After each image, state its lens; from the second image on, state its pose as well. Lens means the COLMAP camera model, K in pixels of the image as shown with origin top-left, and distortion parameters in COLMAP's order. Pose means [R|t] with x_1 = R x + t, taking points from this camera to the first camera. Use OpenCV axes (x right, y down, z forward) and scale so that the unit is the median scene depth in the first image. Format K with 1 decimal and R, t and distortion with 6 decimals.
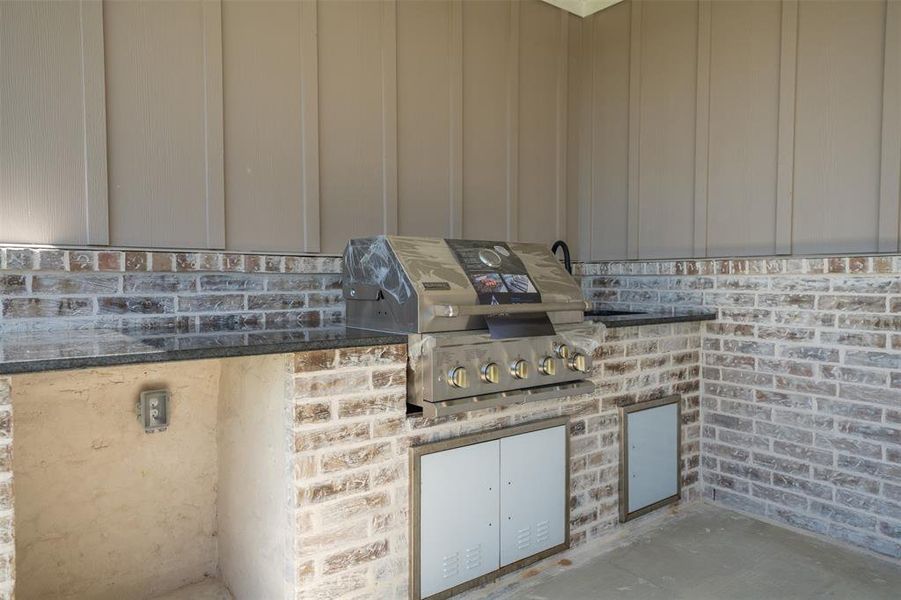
lens RADIAL K [[610.7, 0, 457.5], [0, 610.7, 303.3], [0, 0, 1]] dist [0.025344, 0.007766]
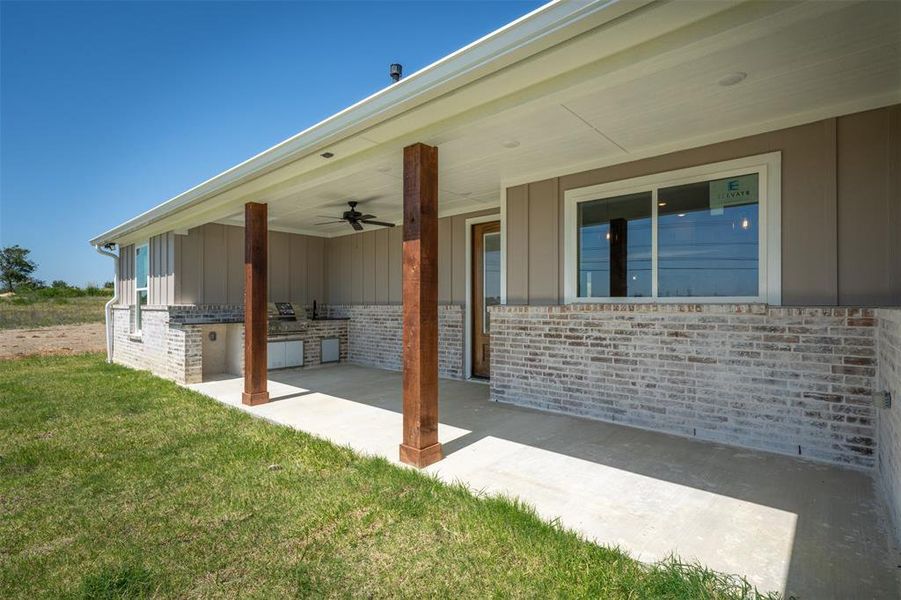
lens RADIAL K [[419.3, 0, 445.6], [0, 419.3, 304.0], [0, 0, 1]] dist [0.000622, 0.002239]
pose [[0.985954, -0.003667, 0.166977, 0.728118], [0.010425, 0.999161, -0.039613, 0.053613], [-0.166691, 0.040797, 0.985165, -2.427882]]
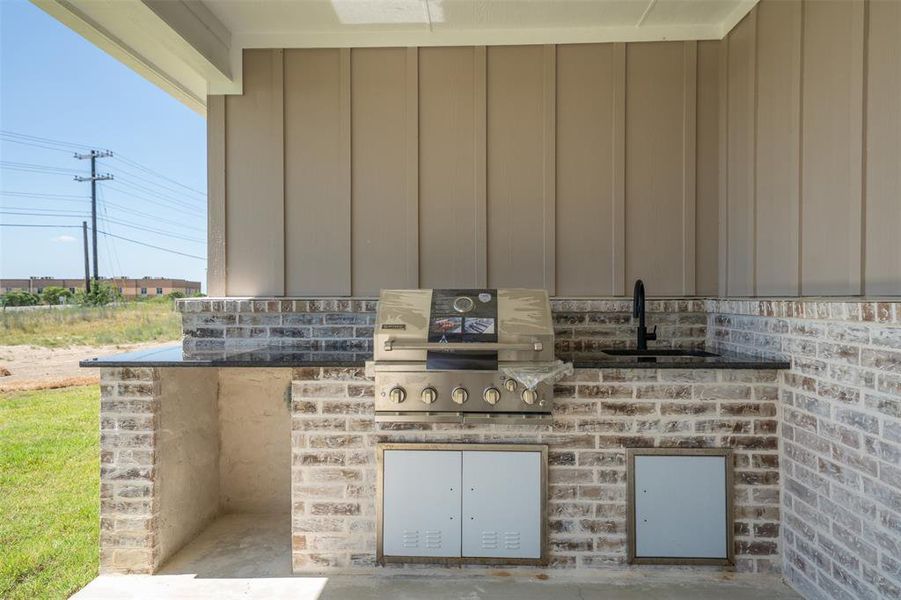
lens RADIAL K [[610.7, 0, 456.5], [0, 610.7, 302.3], [0, 0, 1]] dist [0.025344, 0.007766]
pose [[0.754032, 0.004171, -0.656824, 0.787908], [-0.023299, 0.999520, -0.020400, -0.048213], [0.656424, 0.030685, 0.753768, 0.047019]]
